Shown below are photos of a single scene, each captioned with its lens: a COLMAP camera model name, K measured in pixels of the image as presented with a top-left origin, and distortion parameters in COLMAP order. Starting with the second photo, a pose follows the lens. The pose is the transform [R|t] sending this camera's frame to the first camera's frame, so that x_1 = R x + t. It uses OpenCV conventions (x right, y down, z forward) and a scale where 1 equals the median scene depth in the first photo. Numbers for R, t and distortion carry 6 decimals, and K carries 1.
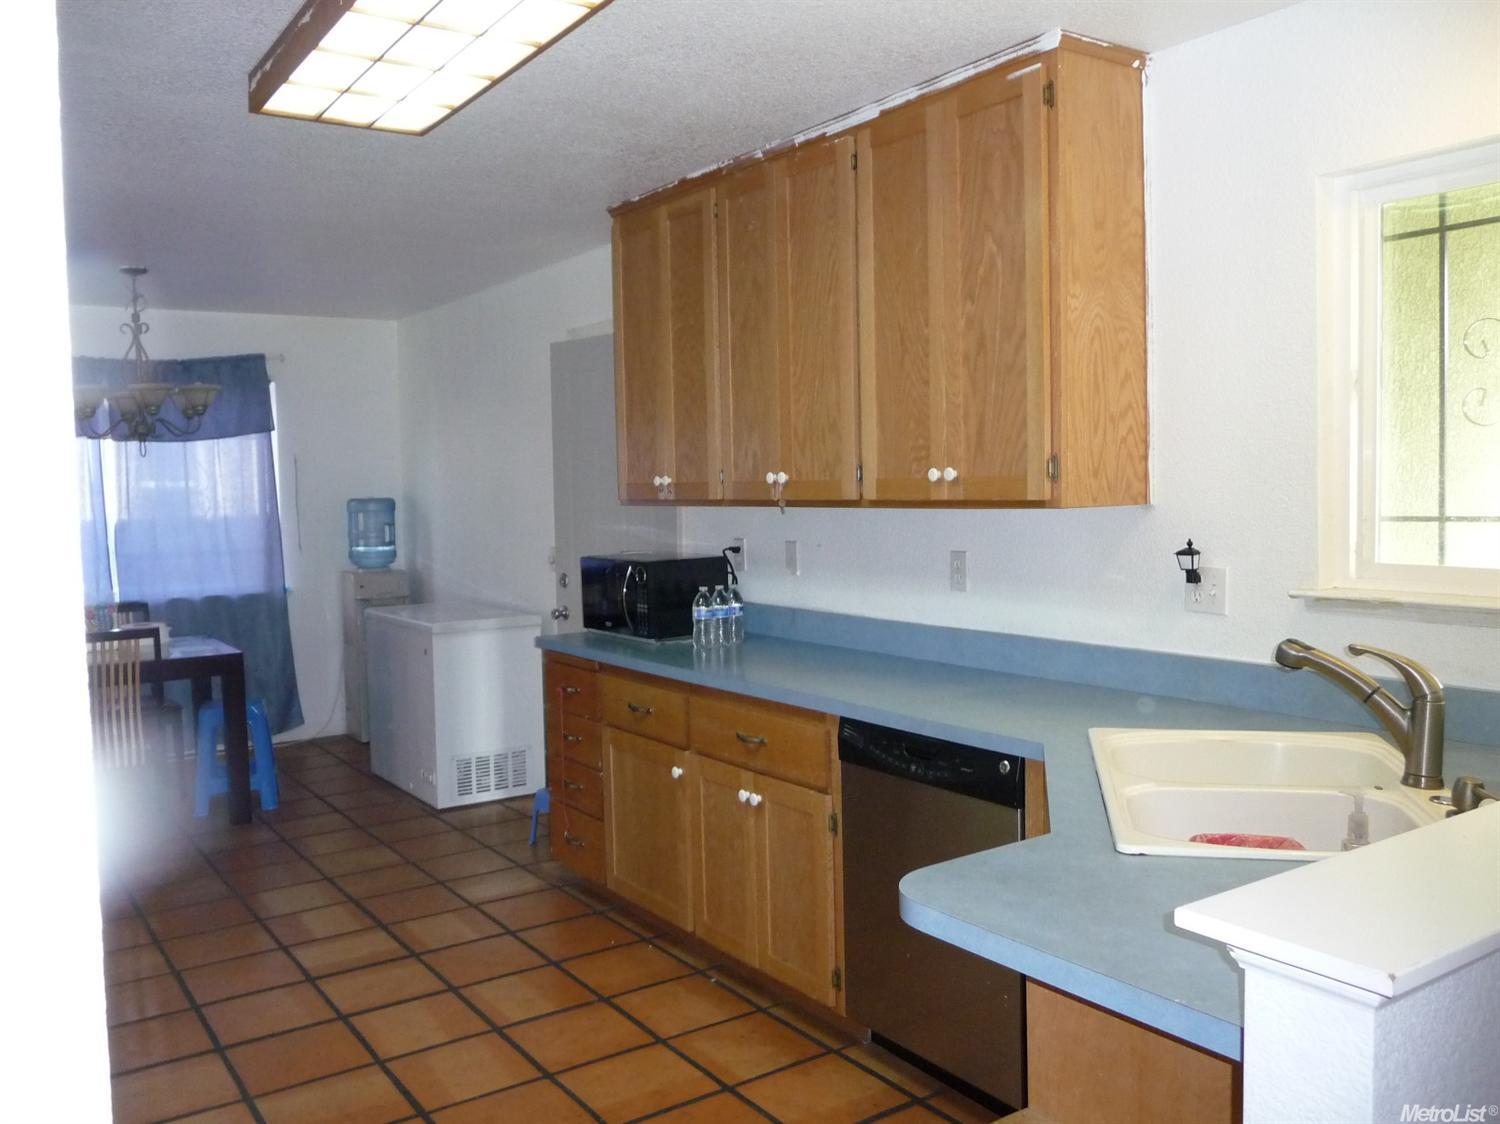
lens RADIAL K [[1231.6, 0, 751.9], [0, 1231.6, 556.5], [0, 0, 1]] dist [-0.057966, 0.063036]
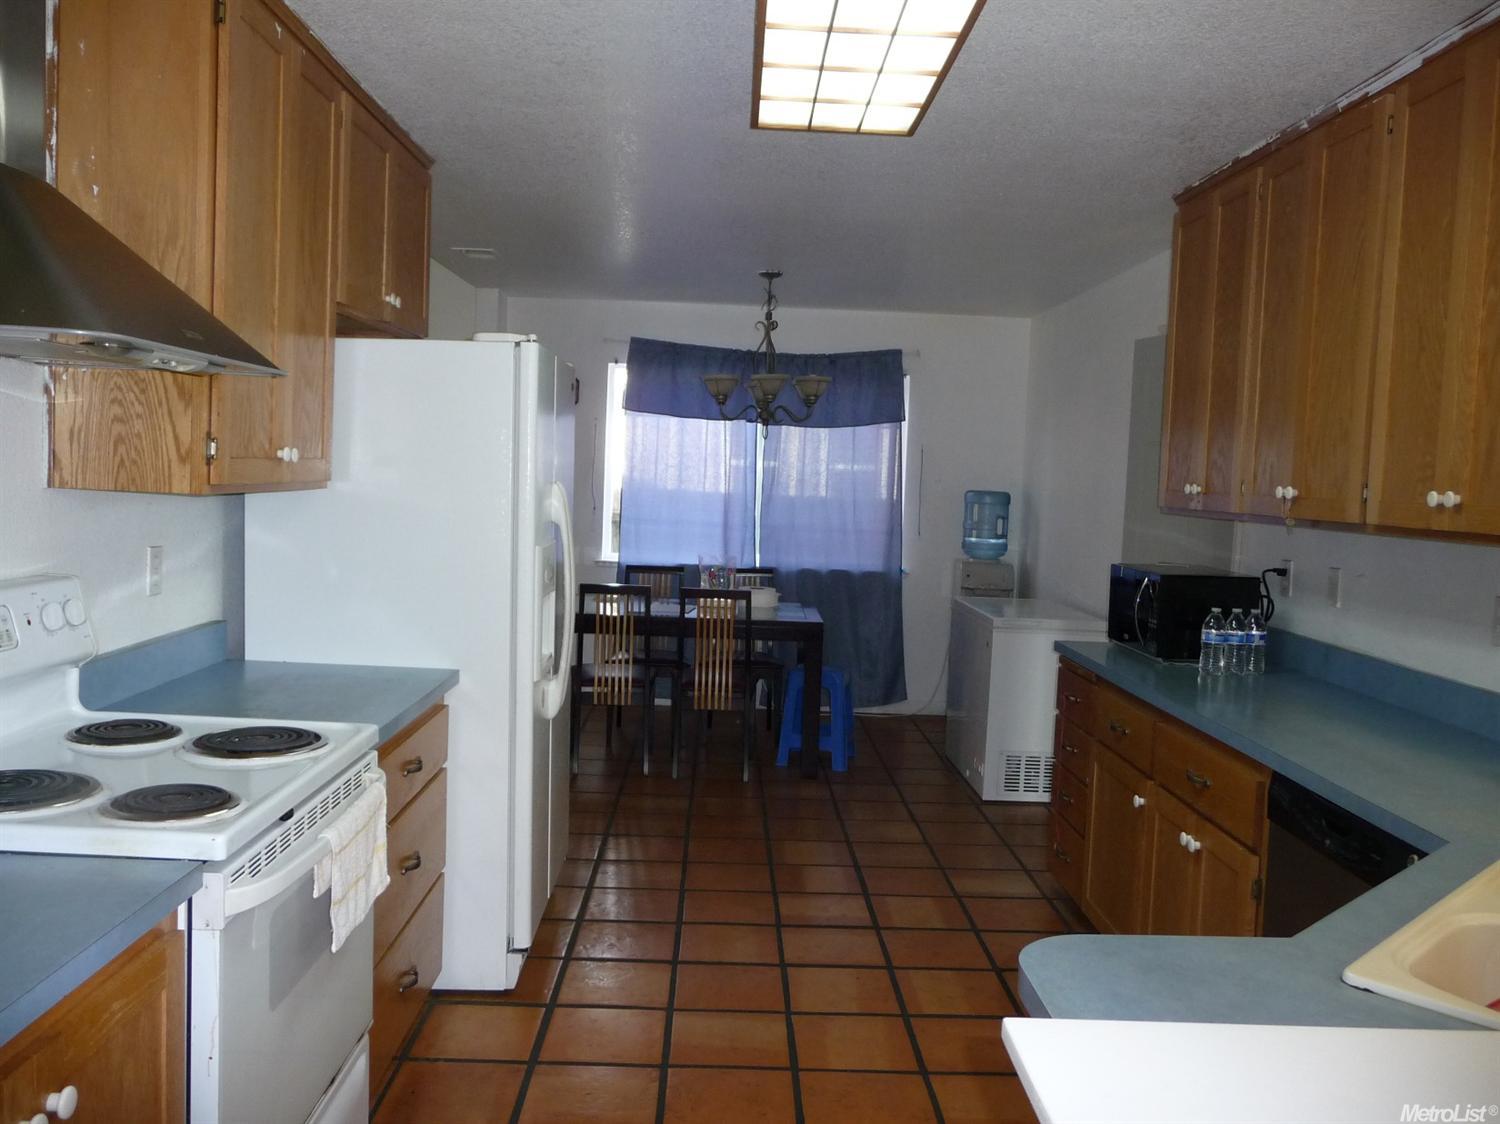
lens RADIAL K [[1231.6, 0, 751.9], [0, 1231.6, 556.5], [0, 0, 1]] dist [-0.057966, 0.063036]
pose [[0.839446, 0.092617, -0.535492, 0.146291], [-0.092029, 0.995366, 0.027889, -0.006456], [0.535594, 0.025869, 0.844079, 0.049972]]
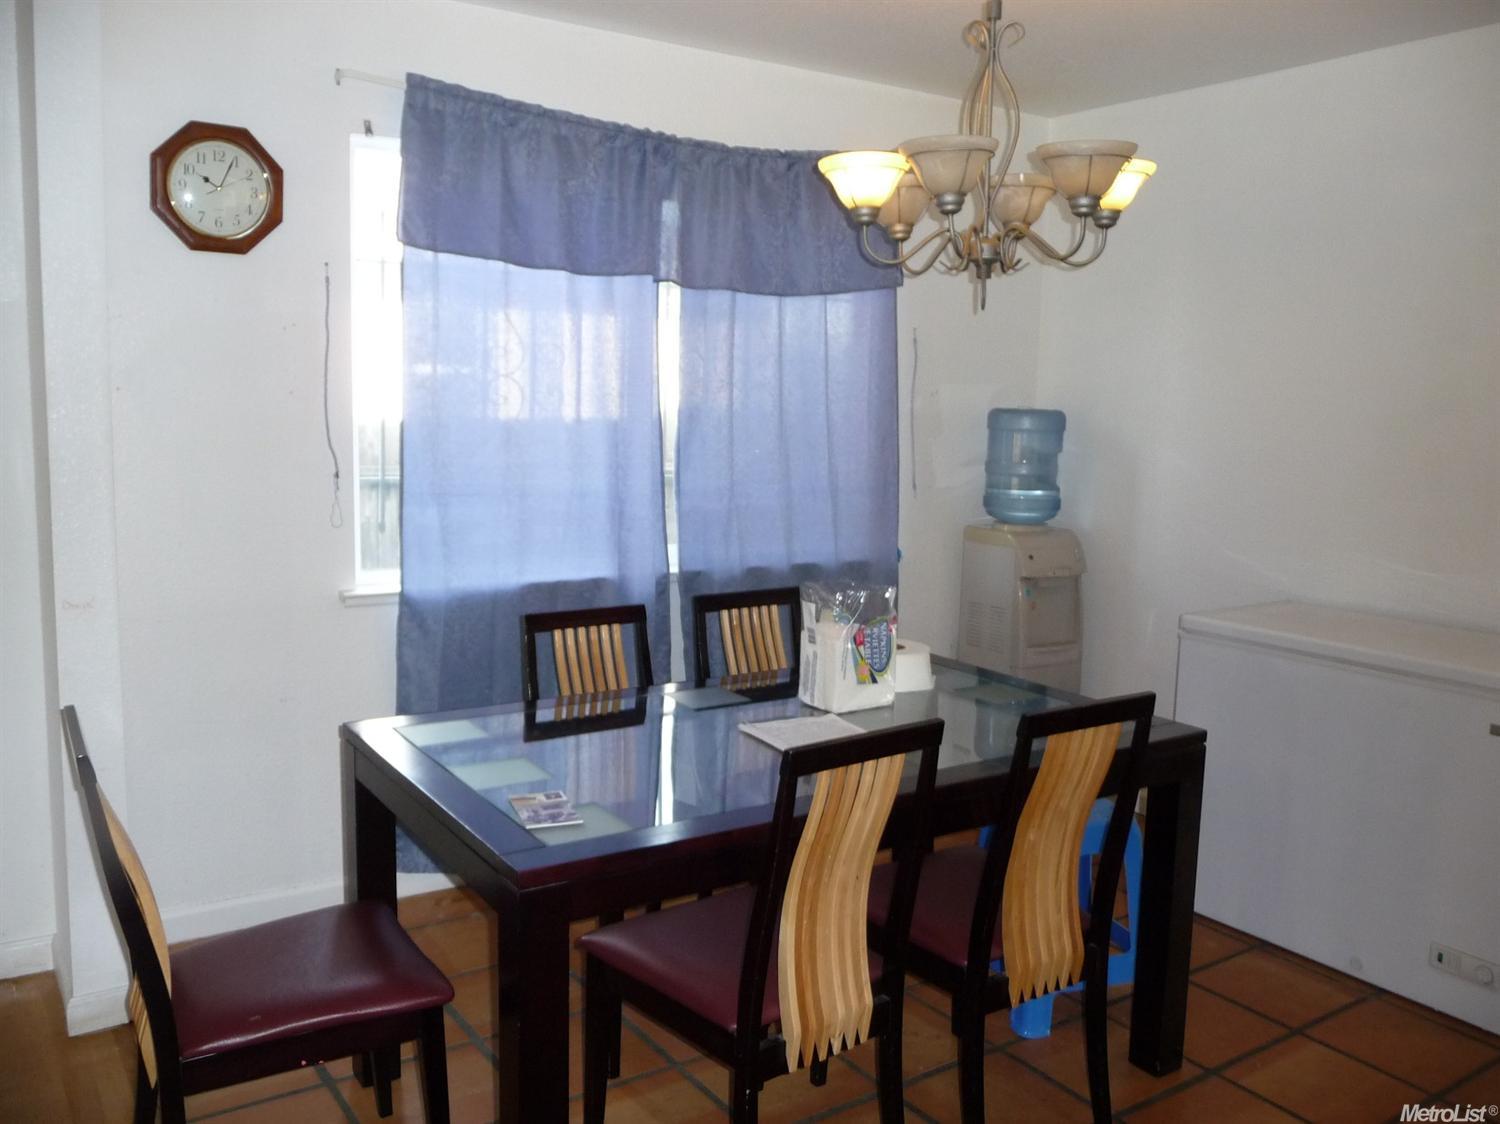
lens RADIAL K [[1231.6, 0, 751.9], [0, 1231.6, 556.5], [0, 0, 1]] dist [-0.057966, 0.063036]
pose [[0.998957, 0.045663, -0.000048, -0.819021], [-0.045544, 0.996413, 0.071326, -0.022346], [0.003305, -0.071249, 0.997453, 0.715142]]
